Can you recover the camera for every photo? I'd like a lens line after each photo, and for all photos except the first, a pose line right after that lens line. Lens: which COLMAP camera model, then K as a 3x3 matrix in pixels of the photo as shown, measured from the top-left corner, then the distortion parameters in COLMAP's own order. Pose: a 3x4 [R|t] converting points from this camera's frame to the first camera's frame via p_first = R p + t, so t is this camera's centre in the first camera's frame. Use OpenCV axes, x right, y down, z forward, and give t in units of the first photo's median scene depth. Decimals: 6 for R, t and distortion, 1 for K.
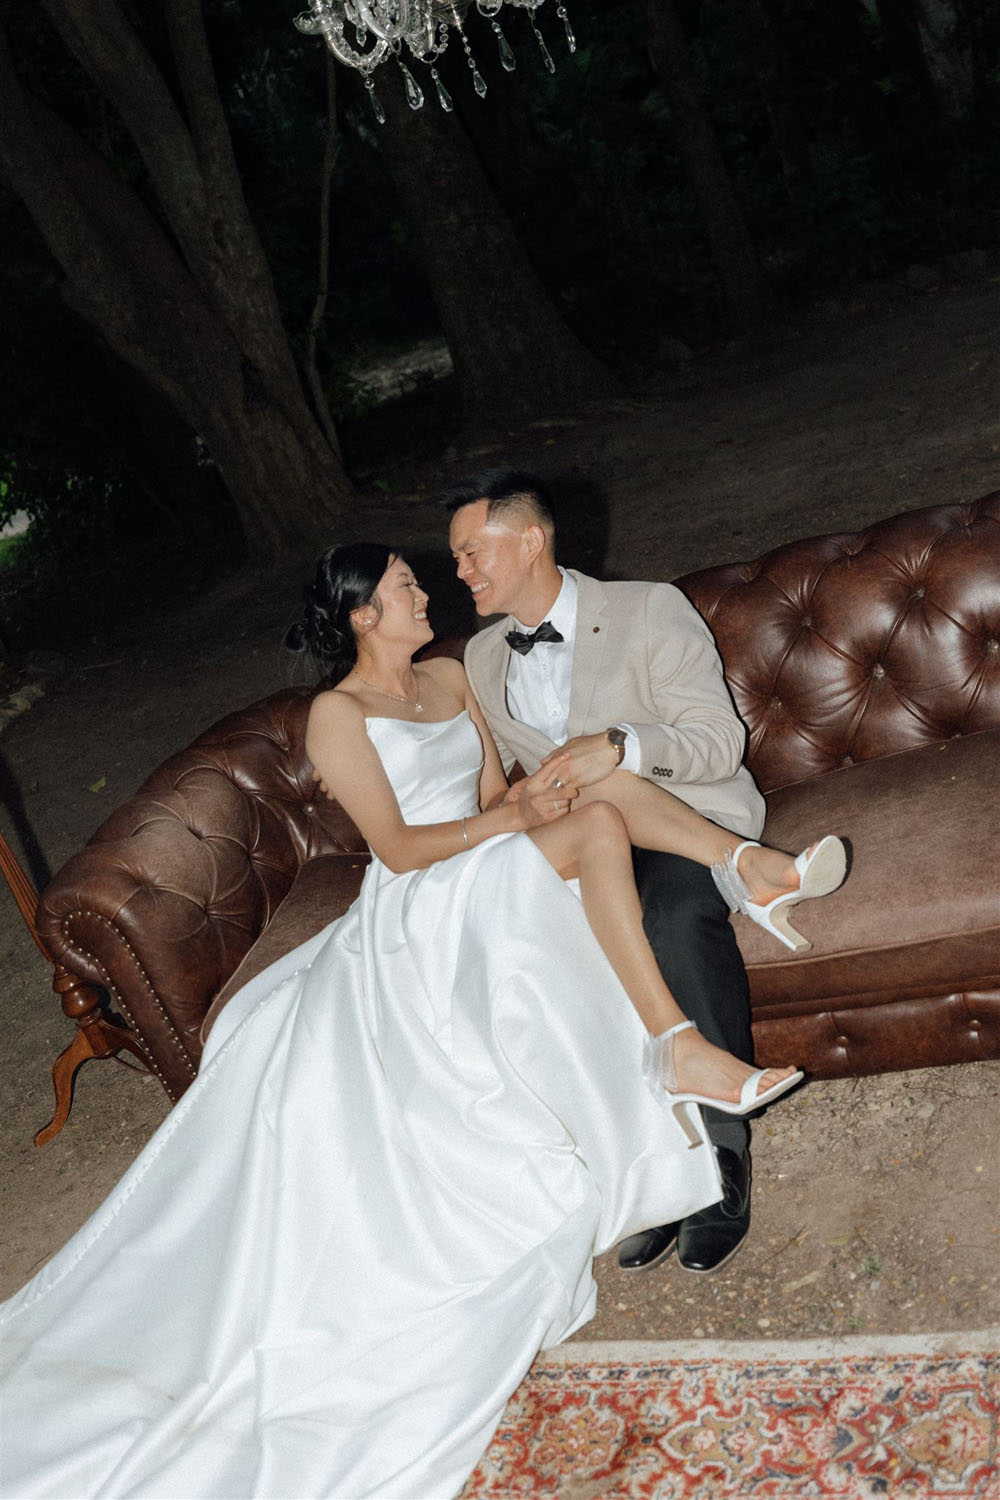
lens RADIAL K [[1773.0, 0, 482.5], [0, 1773.0, 749.1], [0, 0, 1]] dist [0.009301, -0.010645]
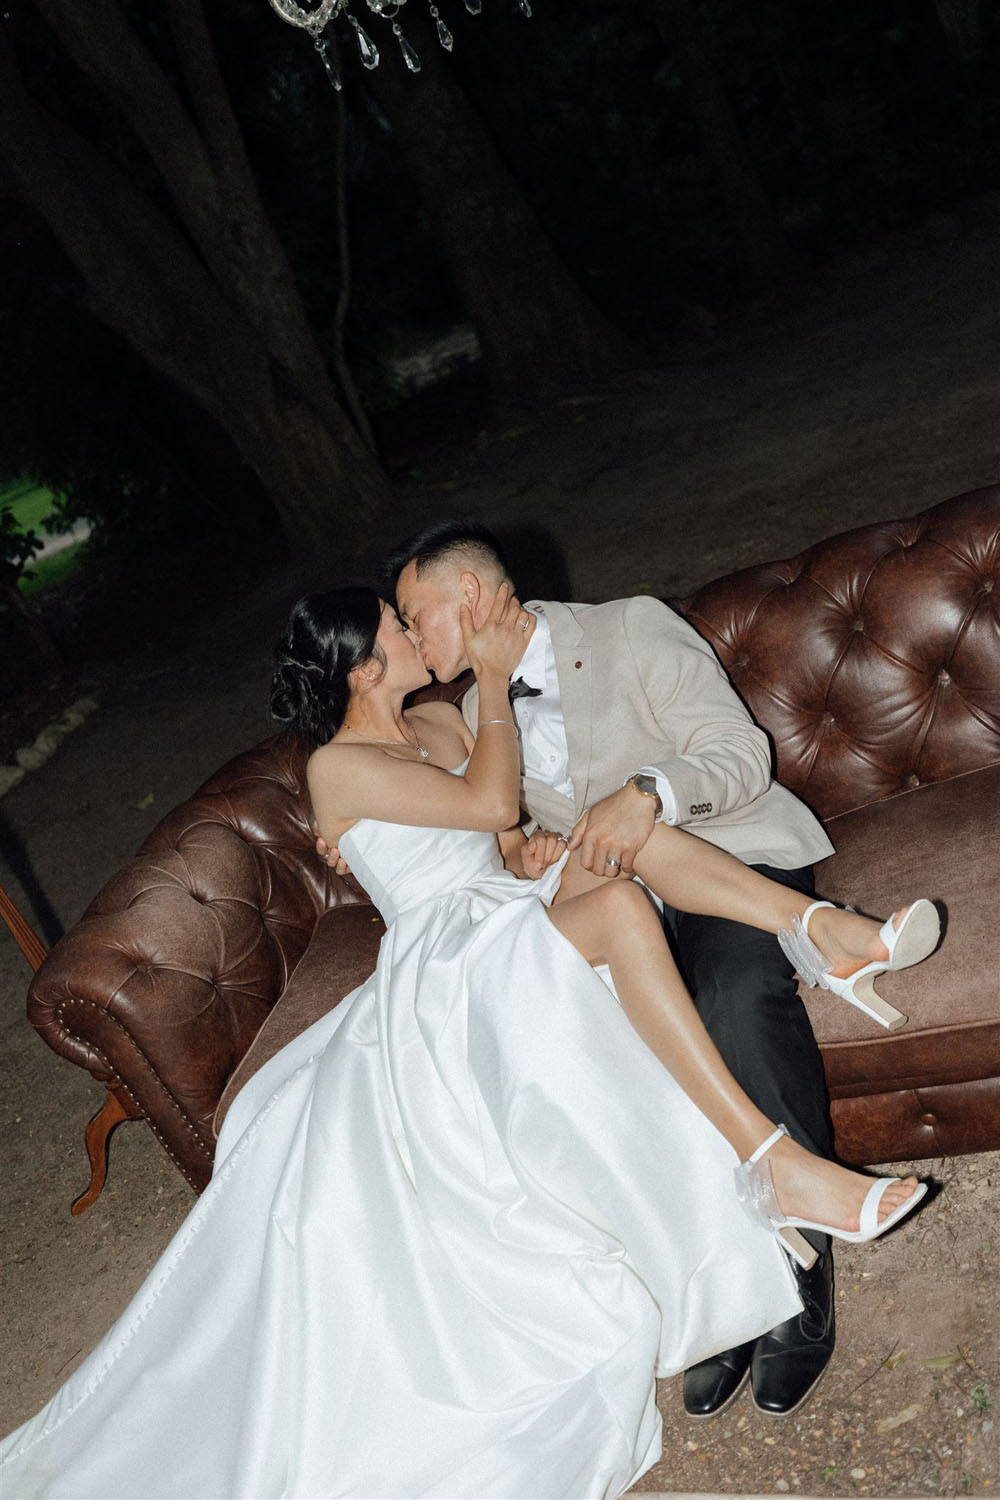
lens RADIAL K [[1515.3, 0, 500.0], [0, 1515.3, 750.0], [0, 0, 1]] dist [0.002320, -0.009811]
pose [[0.996981, -0.064100, -0.043818, 0.034038], [0.066348, 0.996444, 0.051932, -0.061338], [0.040333, -0.054683, 0.997689, 0.236638]]
